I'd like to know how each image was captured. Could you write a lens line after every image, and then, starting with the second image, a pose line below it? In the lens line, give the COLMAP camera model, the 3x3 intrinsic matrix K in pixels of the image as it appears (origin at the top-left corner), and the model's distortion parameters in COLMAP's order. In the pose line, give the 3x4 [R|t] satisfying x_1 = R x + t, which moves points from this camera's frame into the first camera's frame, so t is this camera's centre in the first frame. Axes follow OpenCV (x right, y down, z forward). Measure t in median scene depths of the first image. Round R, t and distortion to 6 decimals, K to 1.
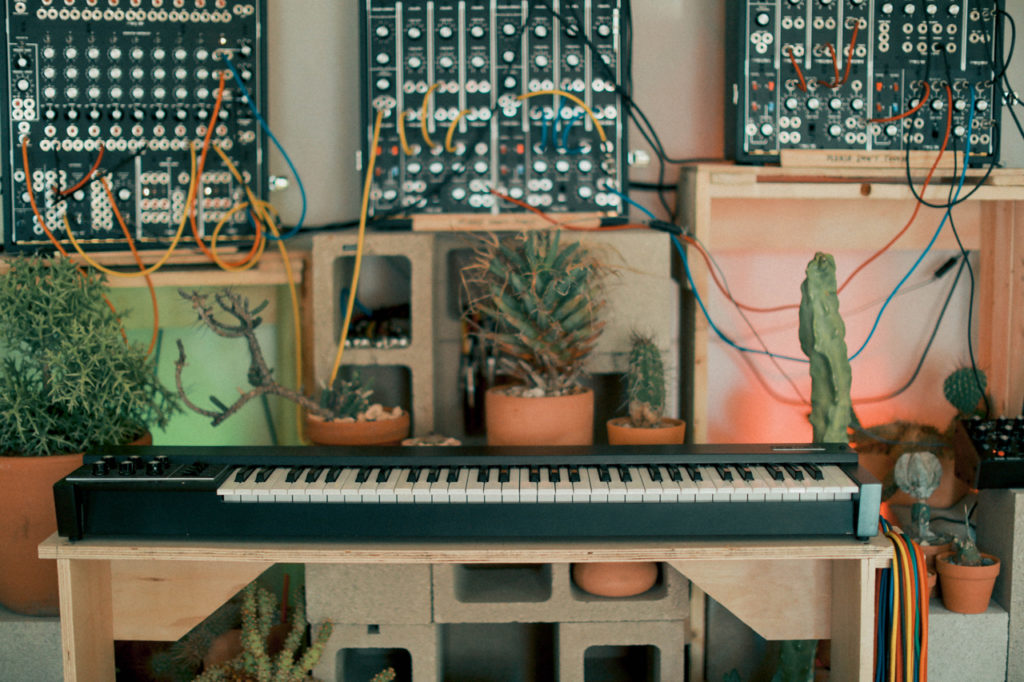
lens RADIAL K [[1509.2, 0, 512.0], [0, 1509.2, 341.5], [0, 0, 1]] dist [-0.118828, 0.000000]
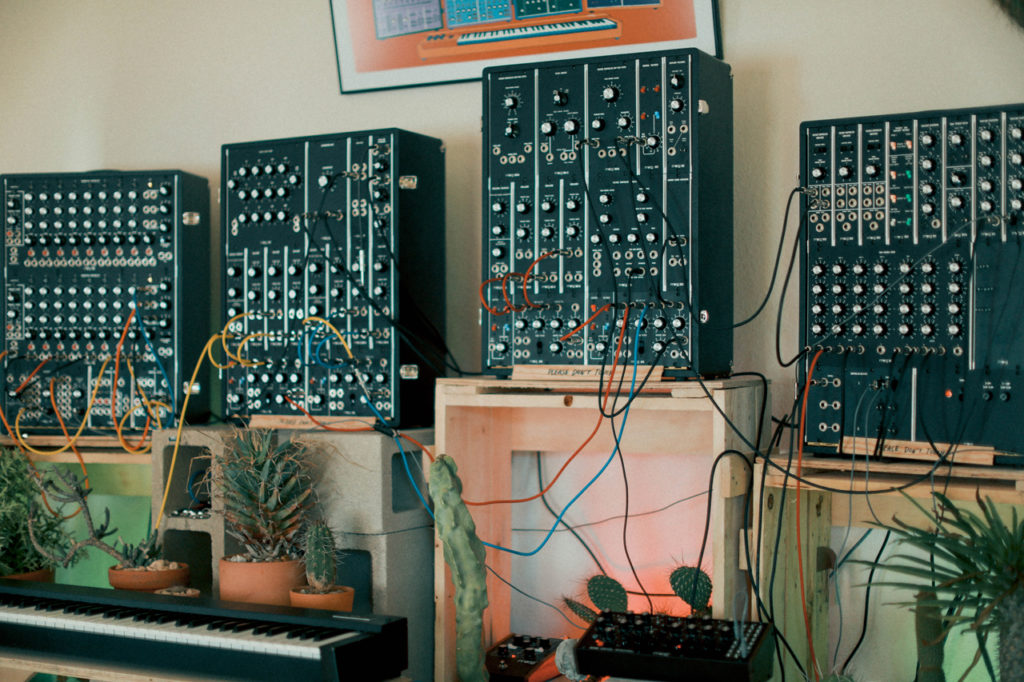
lens RADIAL K [[1509.2, 0, 512.6], [0, 1509.2, 343.9], [0, 0, 1]] dist [-0.118828, 0.000000]
pose [[0.888841, -0.000512, -0.458216, 0.710254], [-0.060864, 0.991007, -0.119169, -0.006213], [0.454156, 0.133811, 0.880816, -0.016824]]
